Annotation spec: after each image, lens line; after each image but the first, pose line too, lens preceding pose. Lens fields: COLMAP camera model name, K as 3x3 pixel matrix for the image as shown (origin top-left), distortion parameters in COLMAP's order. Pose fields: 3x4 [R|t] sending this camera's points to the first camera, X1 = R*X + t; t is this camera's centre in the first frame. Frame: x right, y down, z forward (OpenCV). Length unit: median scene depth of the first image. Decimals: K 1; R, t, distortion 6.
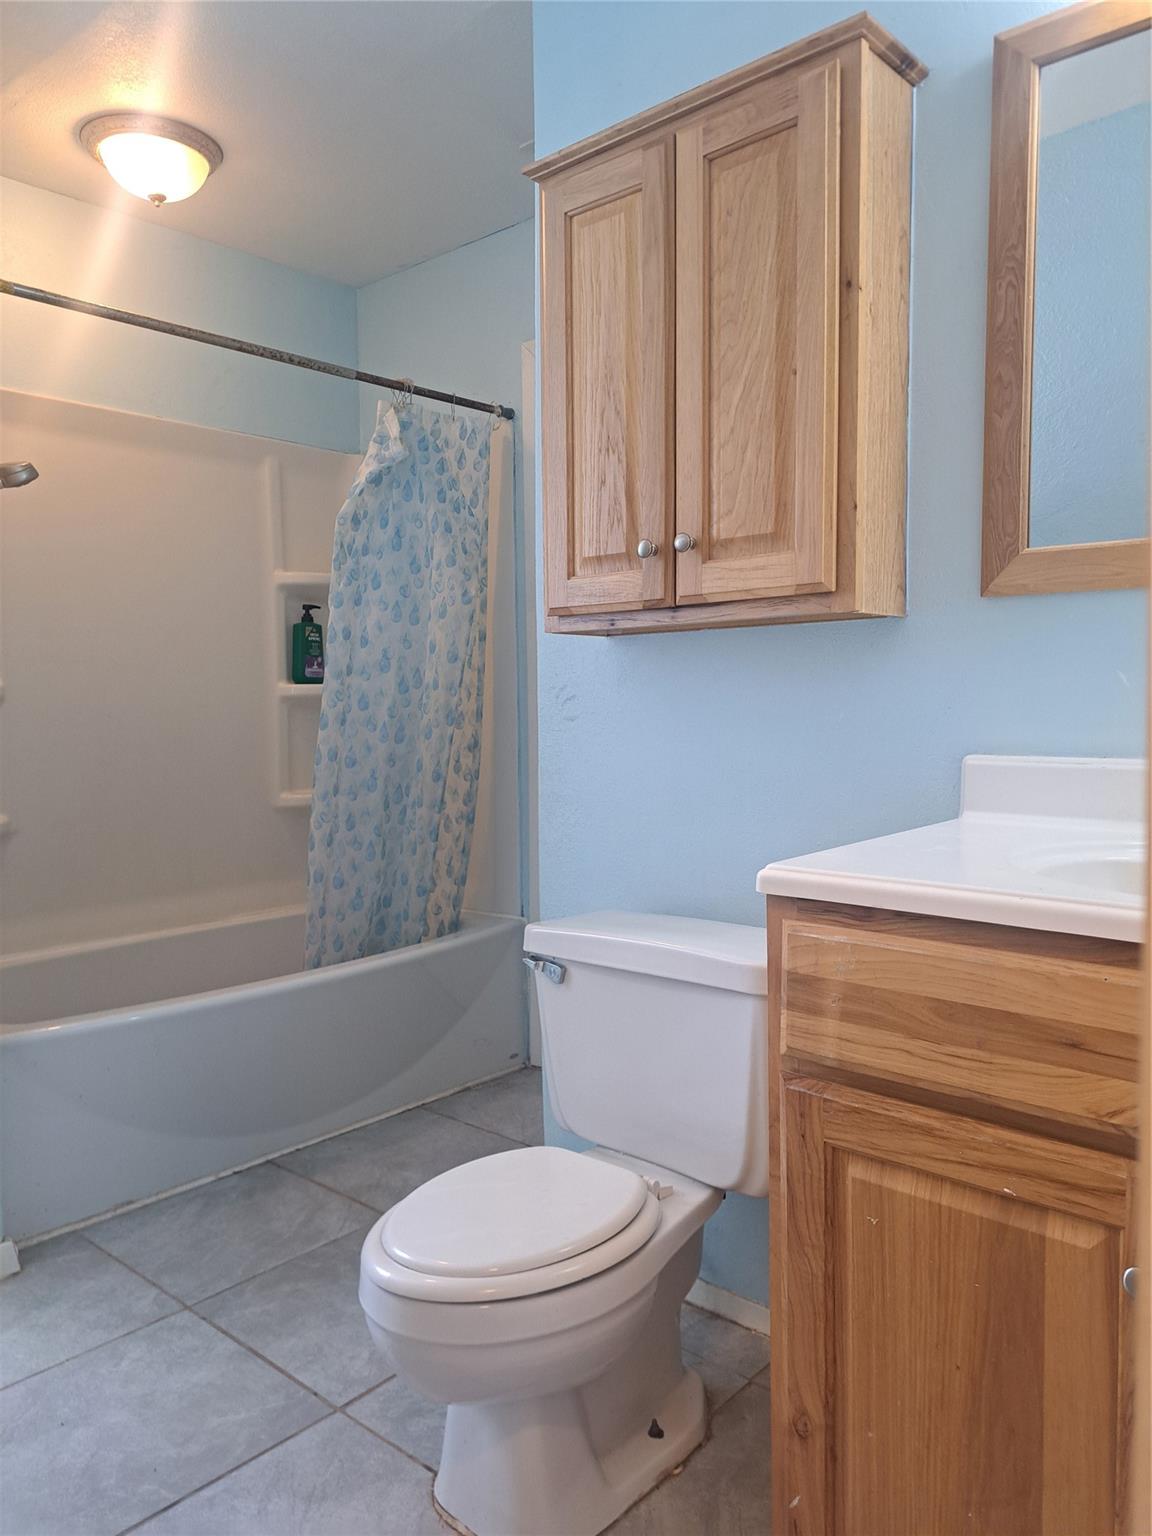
lens RADIAL K [[1086.1, 0, 576.0], [0, 1086.1, 768.0], [0, 0, 1]] dist [0.052531, -0.049232]
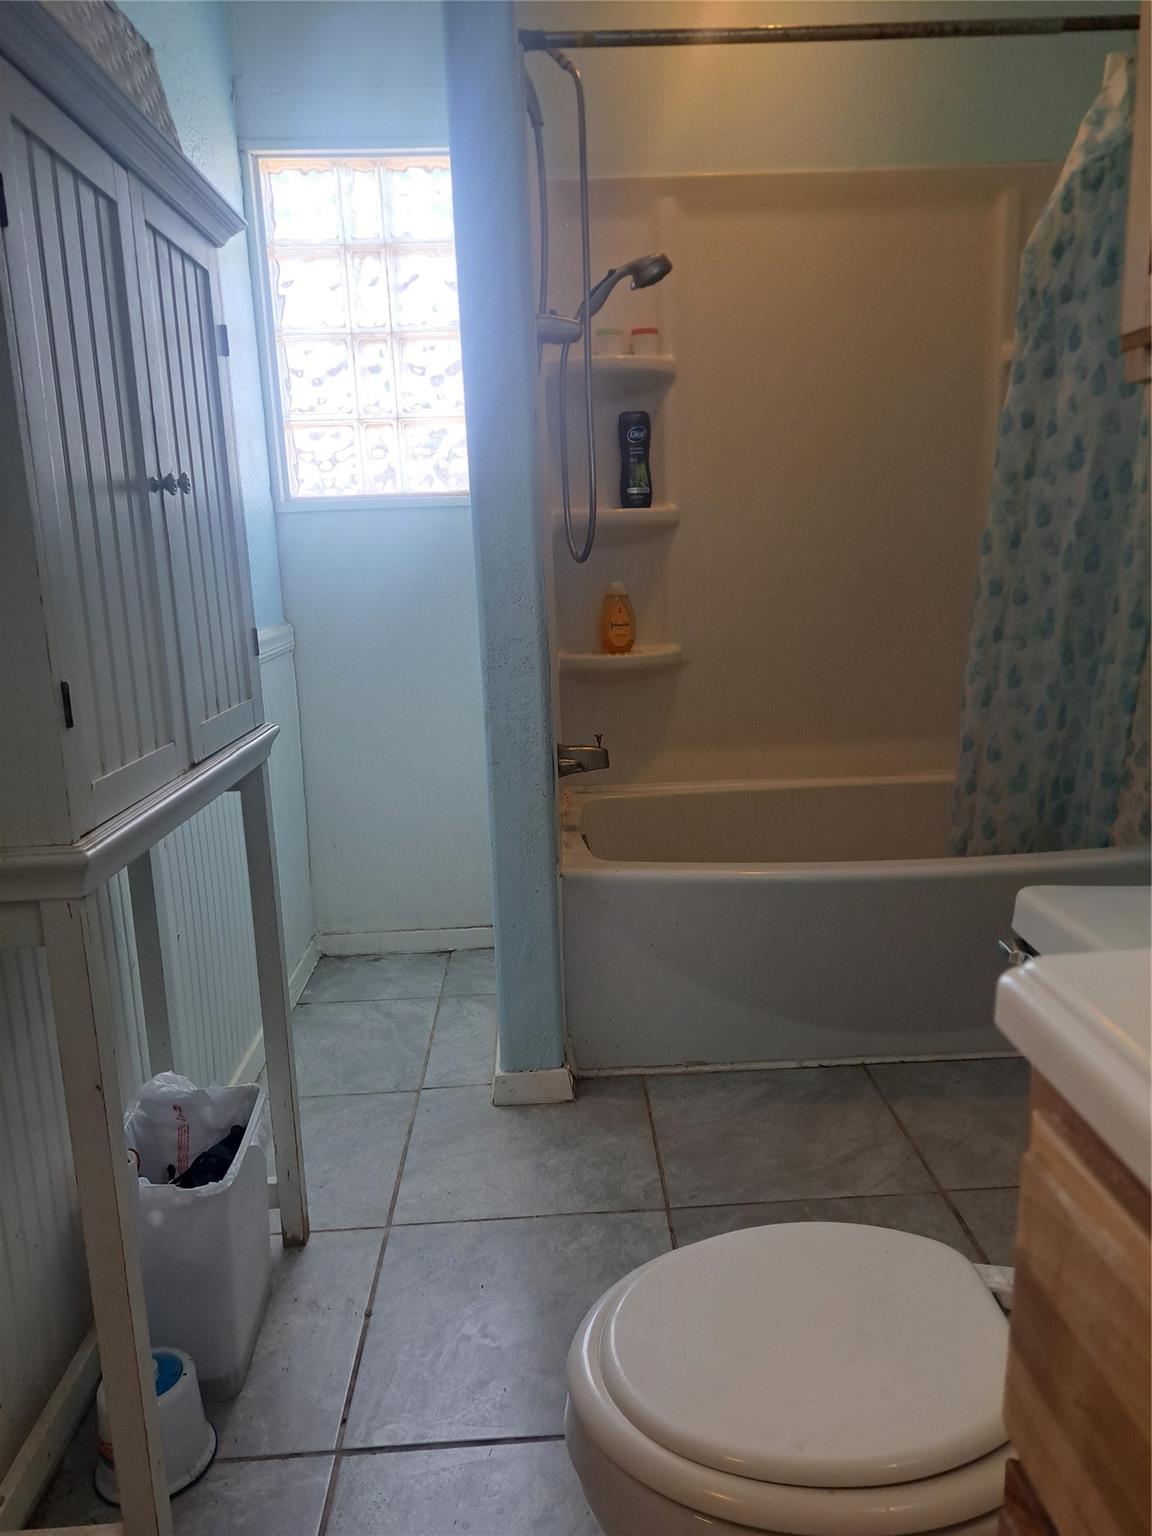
lens RADIAL K [[1086.1, 0, 576.0], [0, 1086.1, 768.0], [0, 0, 1]] dist [0.052531, -0.049232]
pose [[0.708175, 0.130611, -0.693851, 0.116836], [-0.016494, 0.985532, 0.168683, -0.012023], [0.705844, -0.108013, 0.700083, 0.243983]]
